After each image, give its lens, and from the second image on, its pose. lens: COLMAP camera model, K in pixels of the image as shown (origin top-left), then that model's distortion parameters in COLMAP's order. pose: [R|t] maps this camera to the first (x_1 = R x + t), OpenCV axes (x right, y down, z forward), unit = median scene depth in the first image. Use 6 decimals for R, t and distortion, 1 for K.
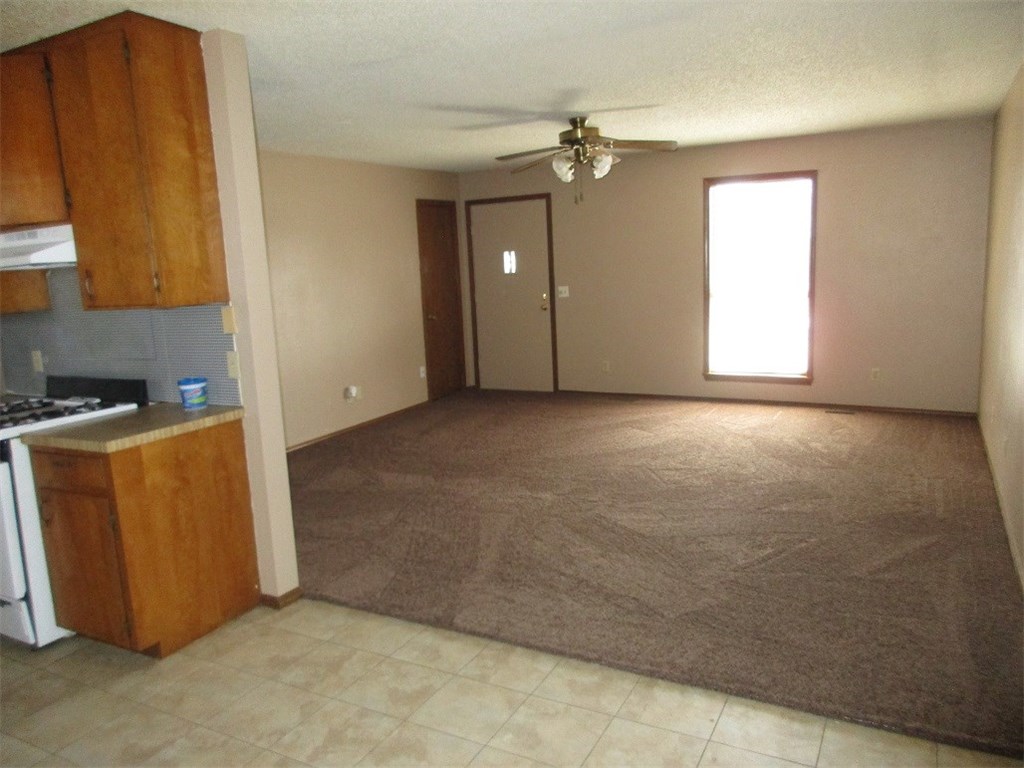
lens RADIAL K [[761.9, 0, 515.8], [0, 761.9, 369.6], [0, 0, 1]] dist [-0.019047, 0.022214]
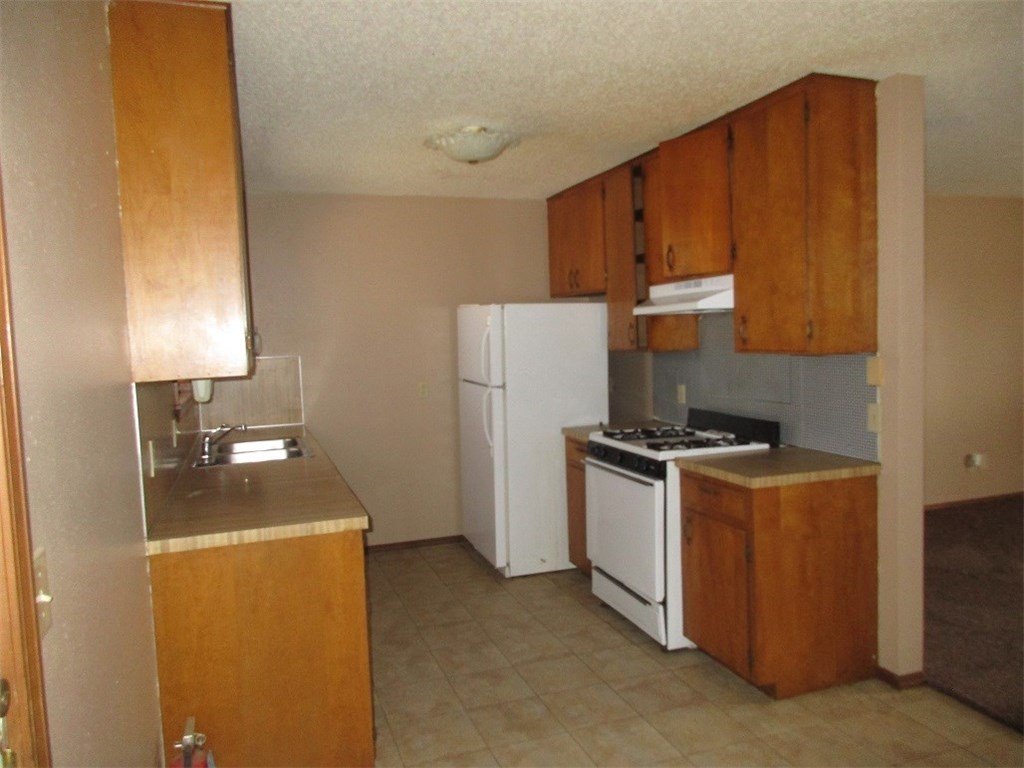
lens RADIAL K [[761.9, 0, 510.7], [0, 761.9, 367.7], [0, 0, 1]] dist [-0.019047, 0.022214]
pose [[0.739399, 0.067624, -0.669863, -0.046910], [-0.109401, 0.993788, -0.020433, 0.000502], [0.664319, 0.088392, 0.742204, -0.013052]]
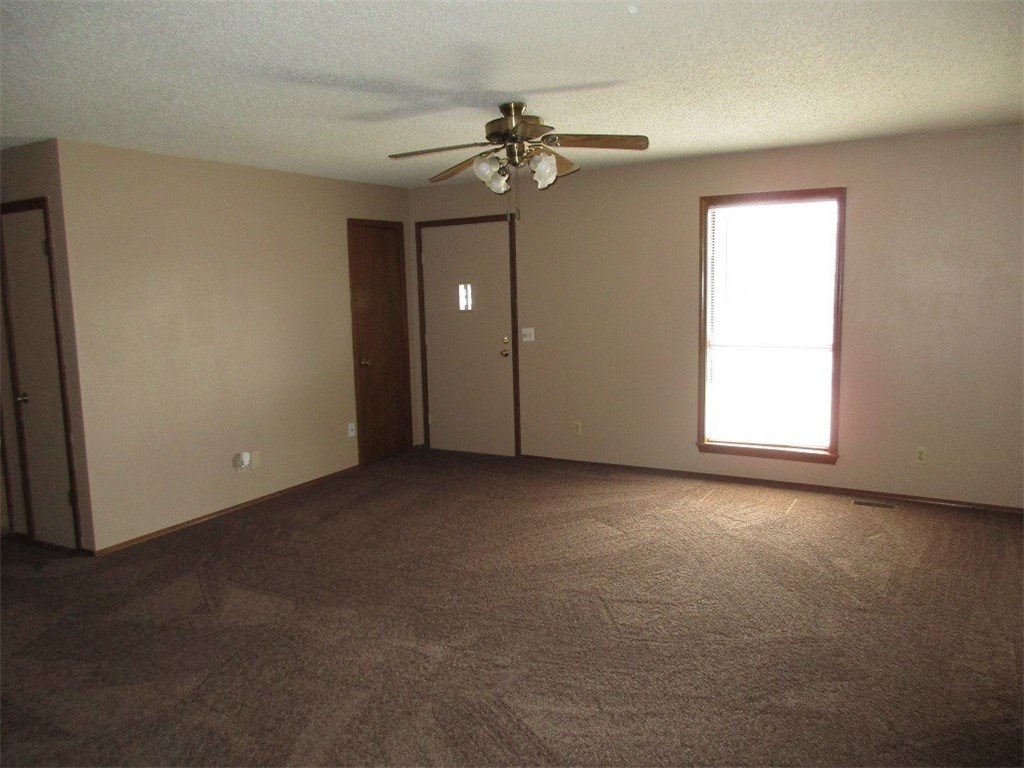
lens RADIAL K [[761.9, 0, 517.7], [0, 761.9, 374.8], [0, 0, 1]] dist [-0.019047, 0.022214]
pose [[0.999476, 0.020999, -0.024613, 0.116443], [-0.021747, 0.999298, -0.030503, -0.055446], [0.023955, 0.031022, 0.999232, 0.305135]]
